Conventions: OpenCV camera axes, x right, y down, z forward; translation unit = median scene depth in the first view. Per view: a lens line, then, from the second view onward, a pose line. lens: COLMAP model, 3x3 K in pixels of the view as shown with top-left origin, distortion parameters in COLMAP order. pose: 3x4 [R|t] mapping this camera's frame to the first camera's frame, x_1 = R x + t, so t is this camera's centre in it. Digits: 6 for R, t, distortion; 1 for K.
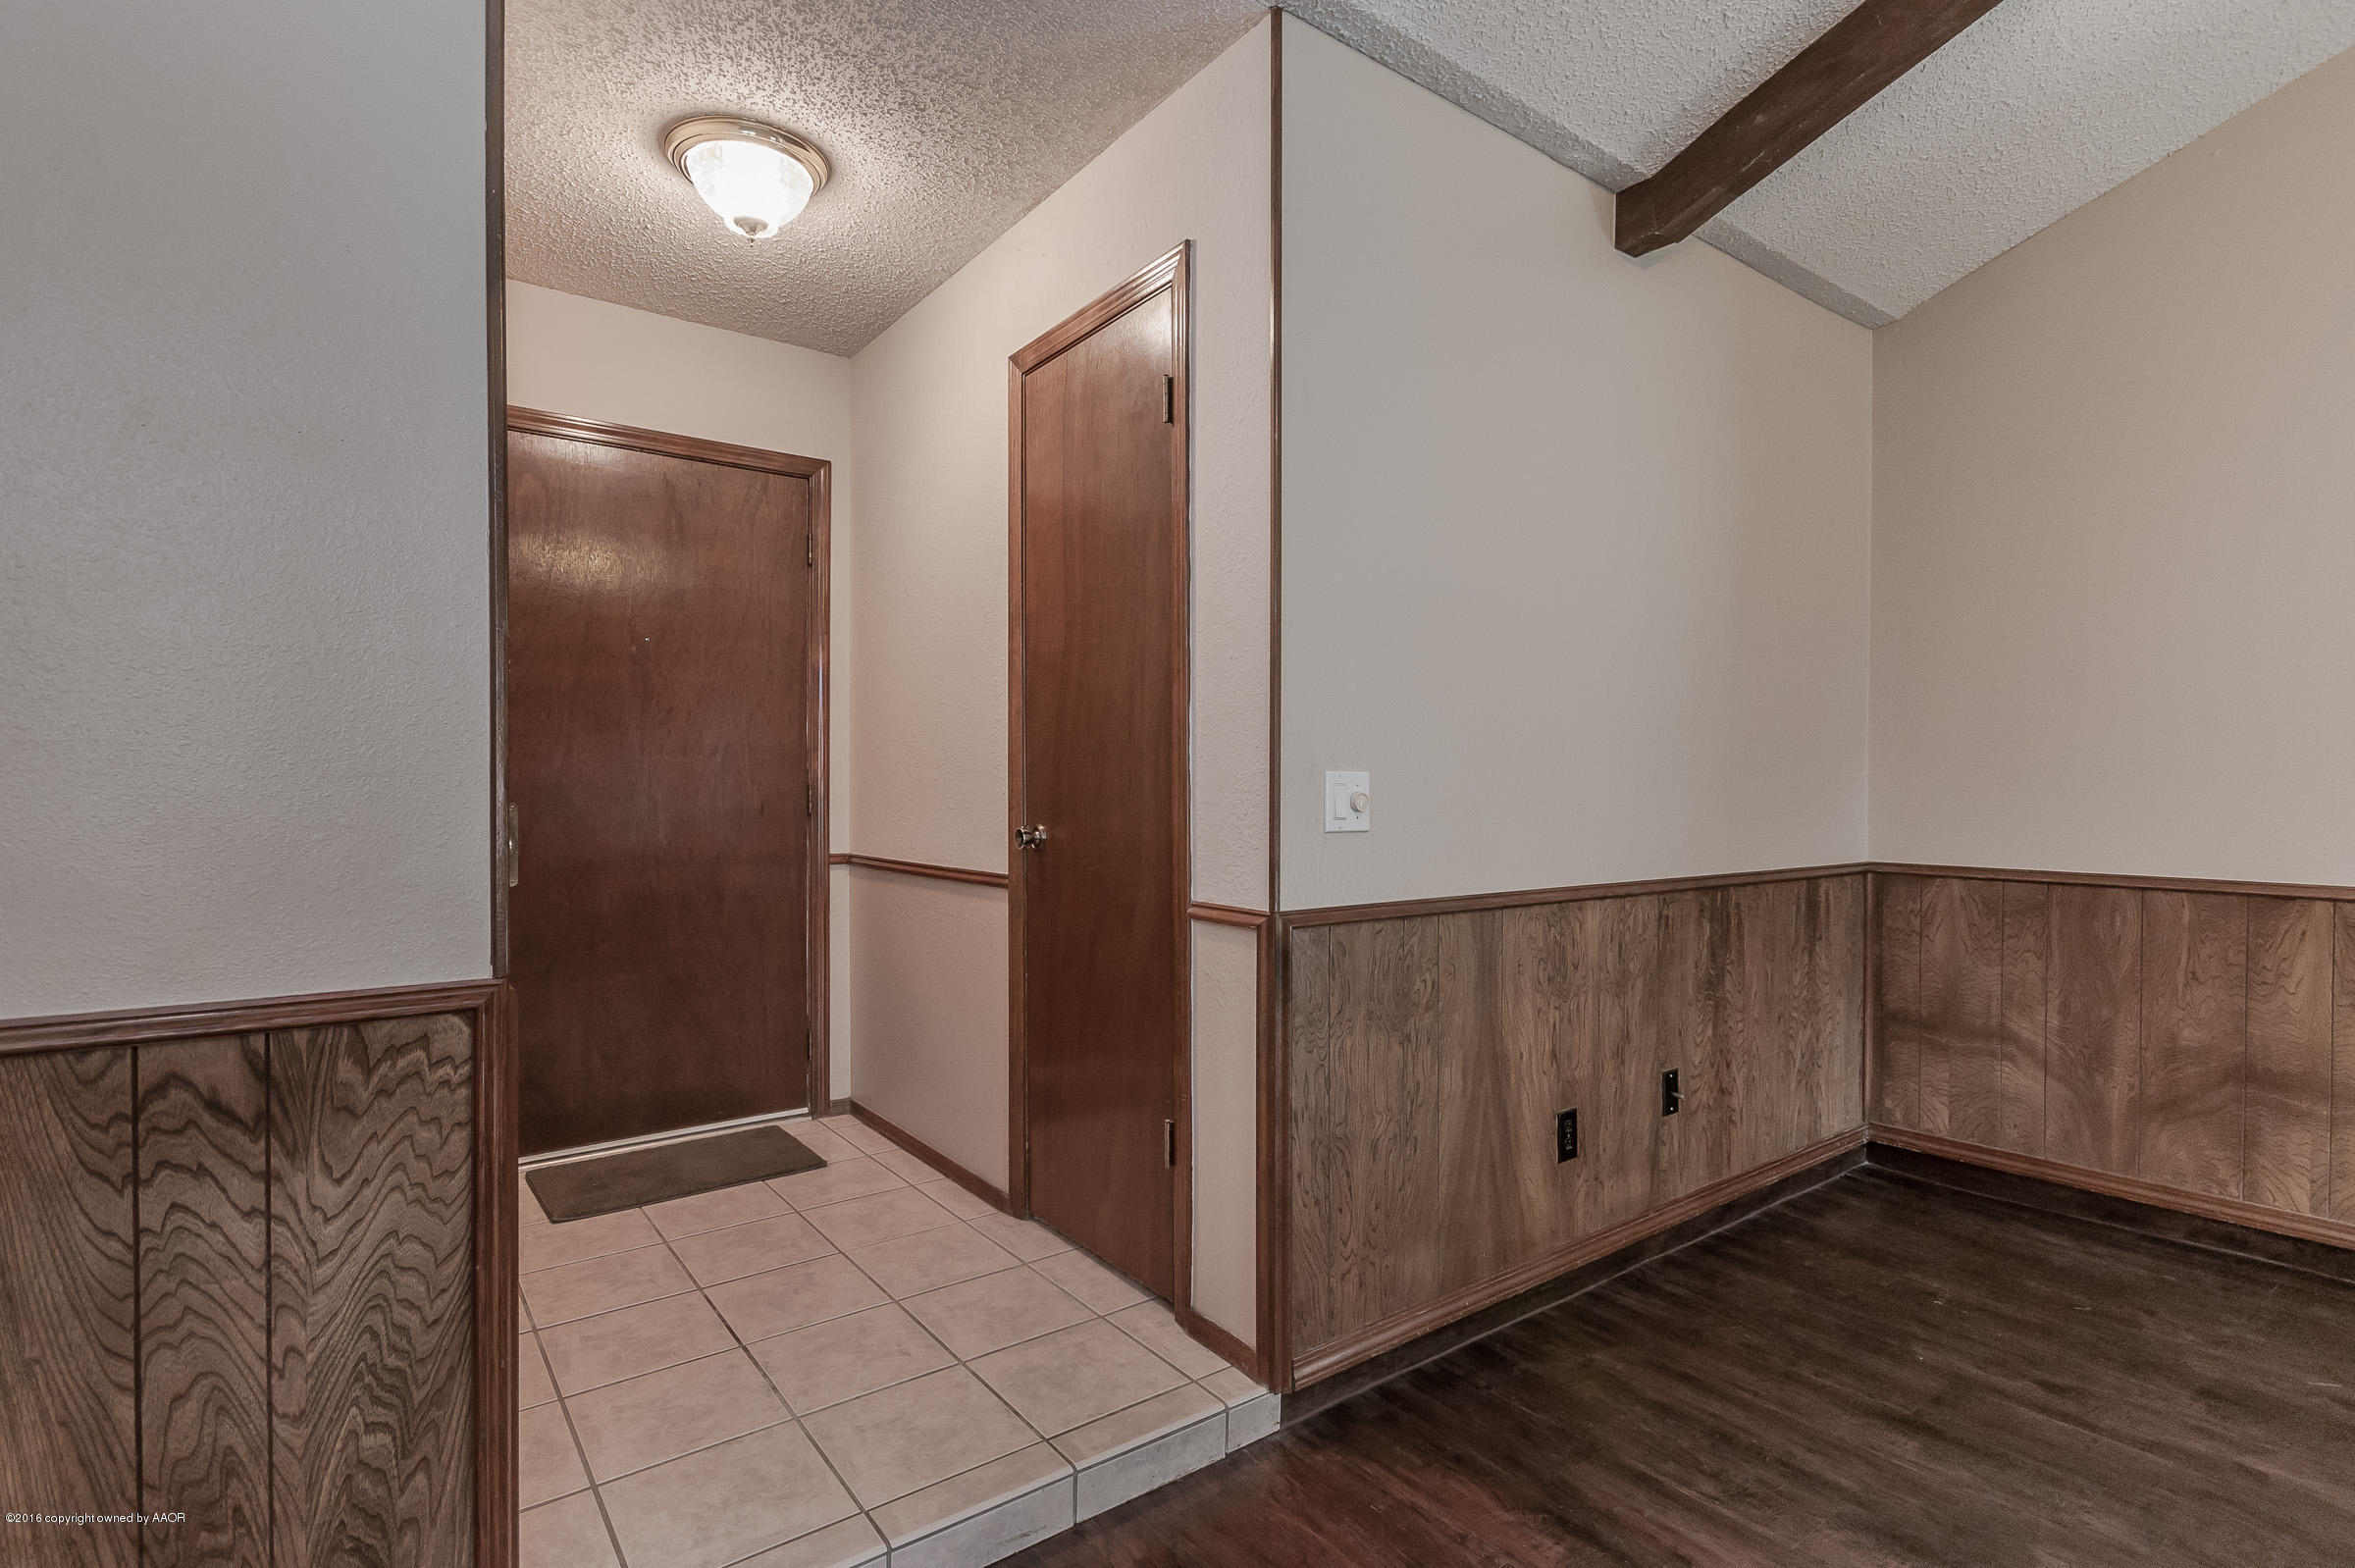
lens RADIAL K [[1121.0, 0, 1179.2], [0, 1121.0, 797.3], [0, 0, 1]] dist [-0.003395, -0.001570]
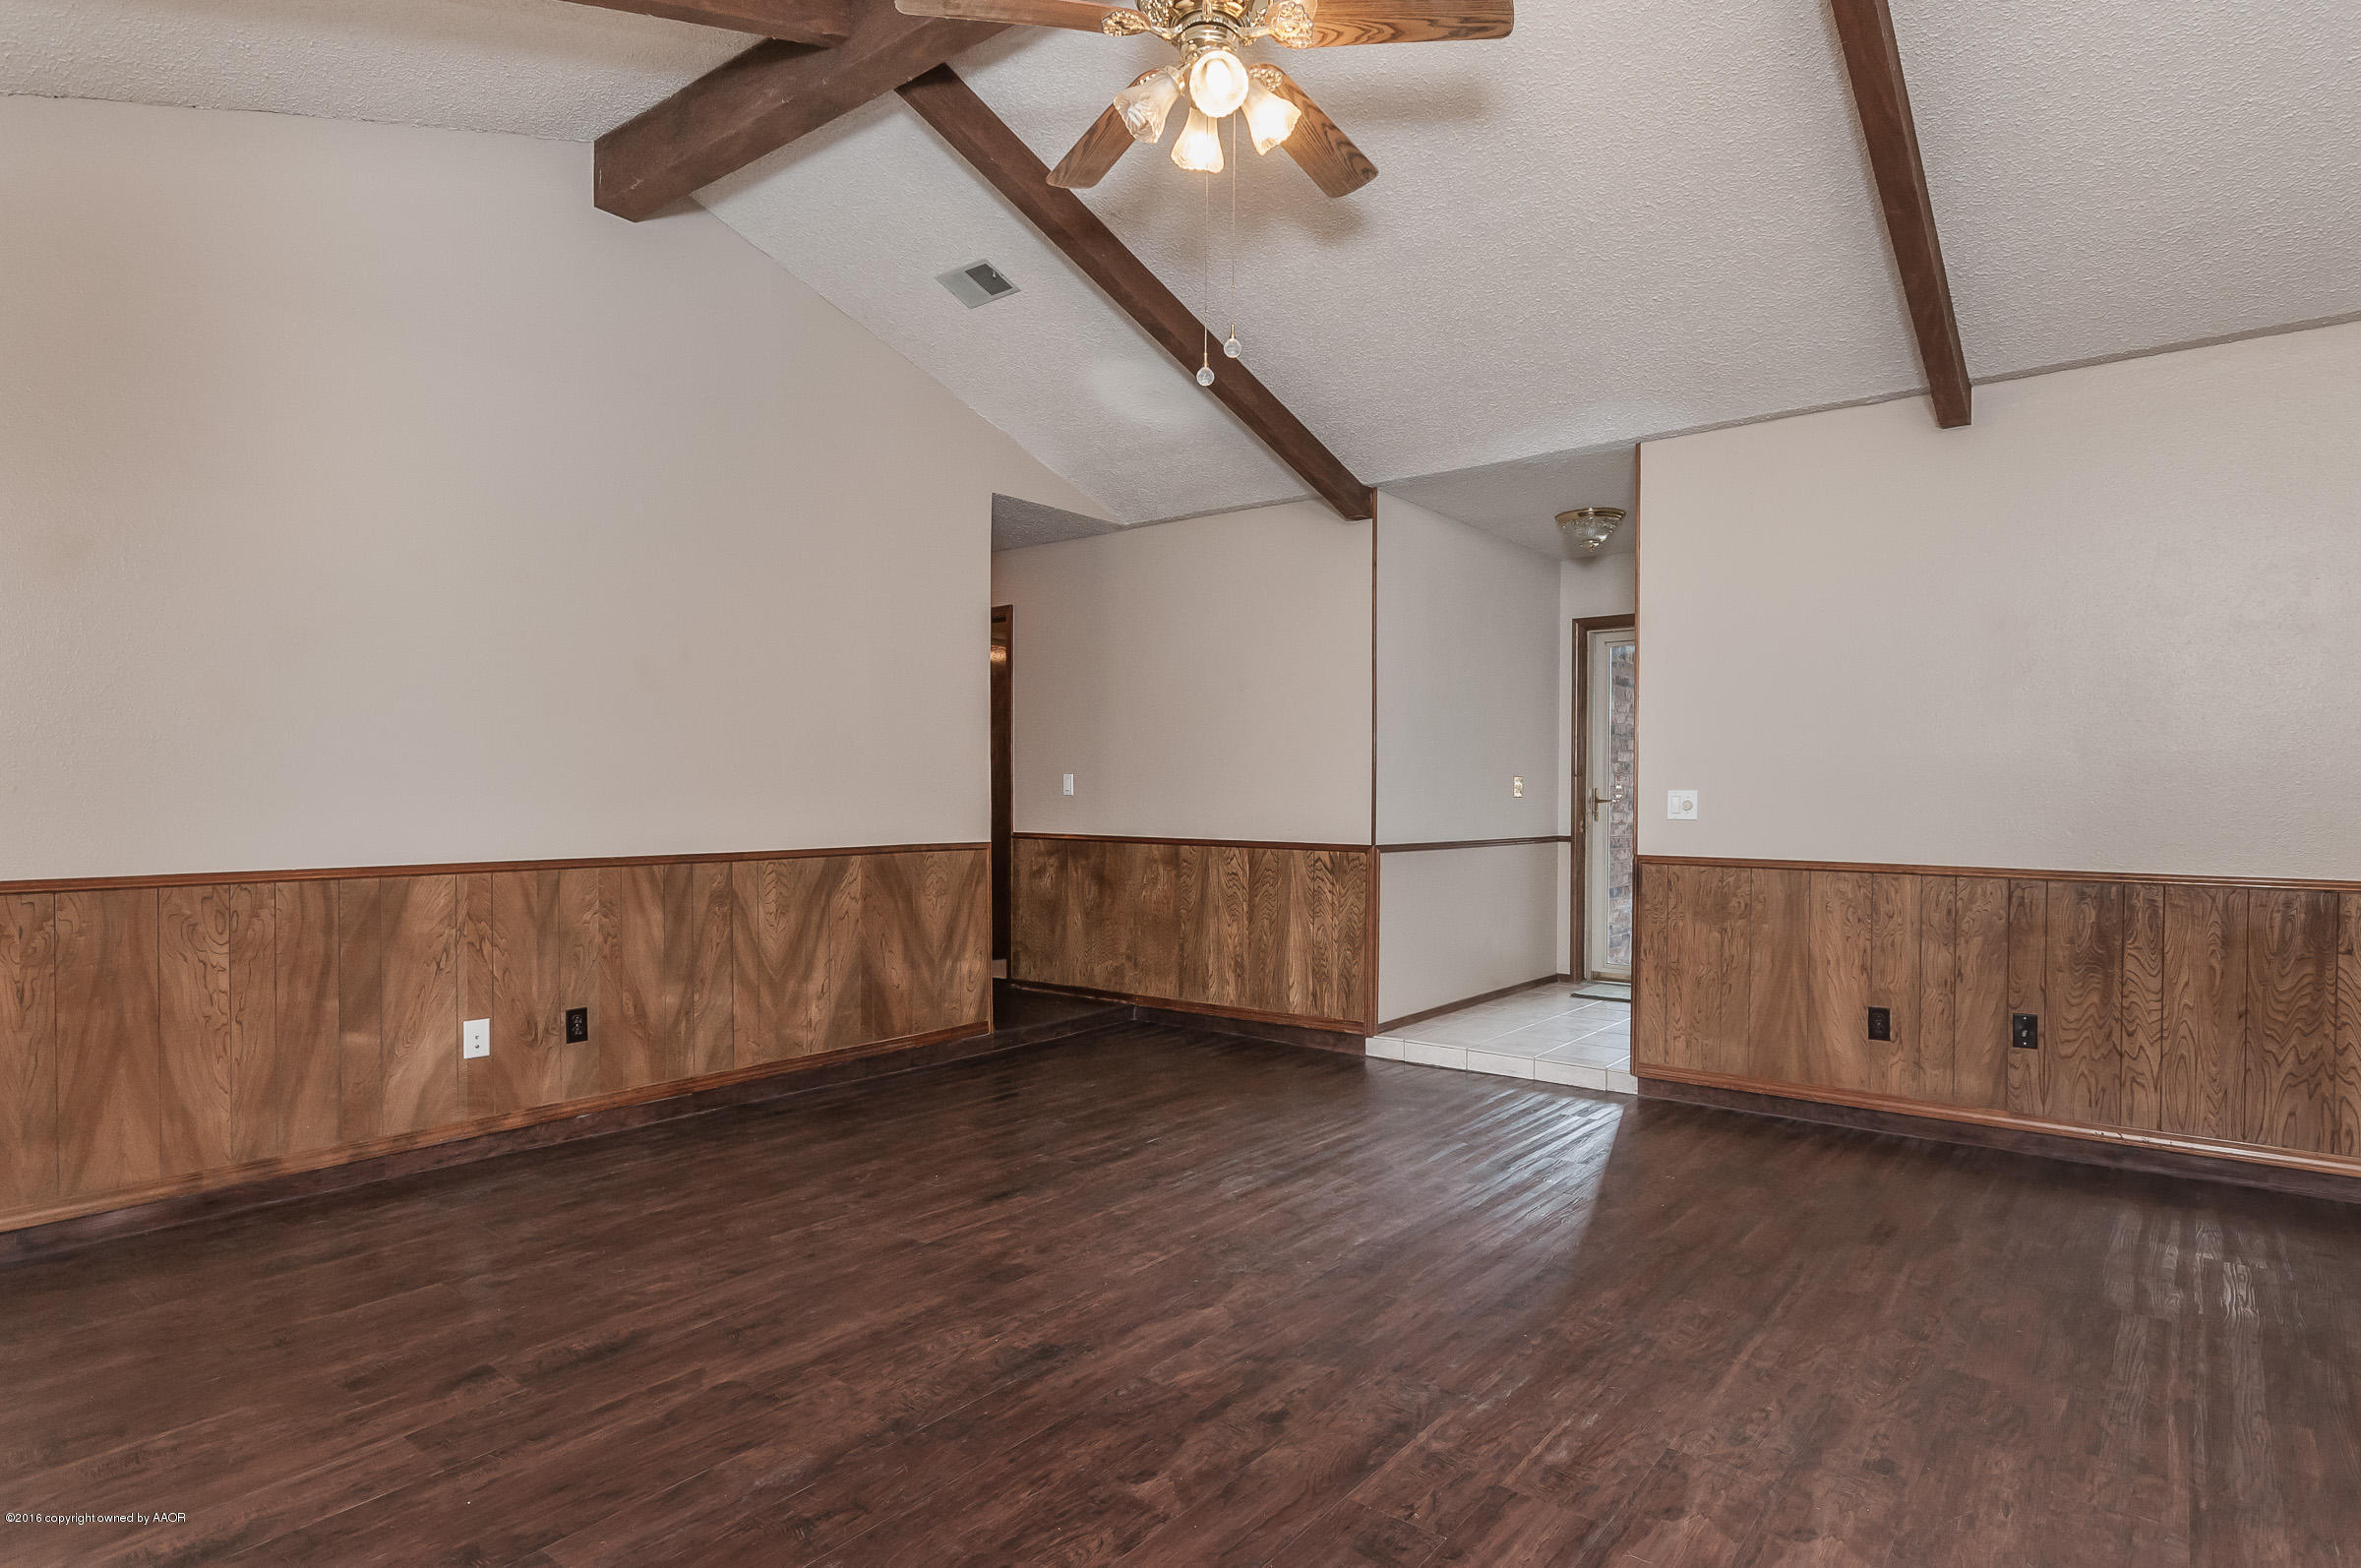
lens RADIAL K [[1236.1, 0, 1190.8], [0, 1236.1, 798.2], [0, 0, 1]] dist [-0.006862, -0.000544]
pose [[0.239875, 0.001891, -0.970802, 1.810171], [-0.016563, 0.999861, -0.002145, 0.009865], [0.970662, 0.016594, 0.239873, -0.343585]]
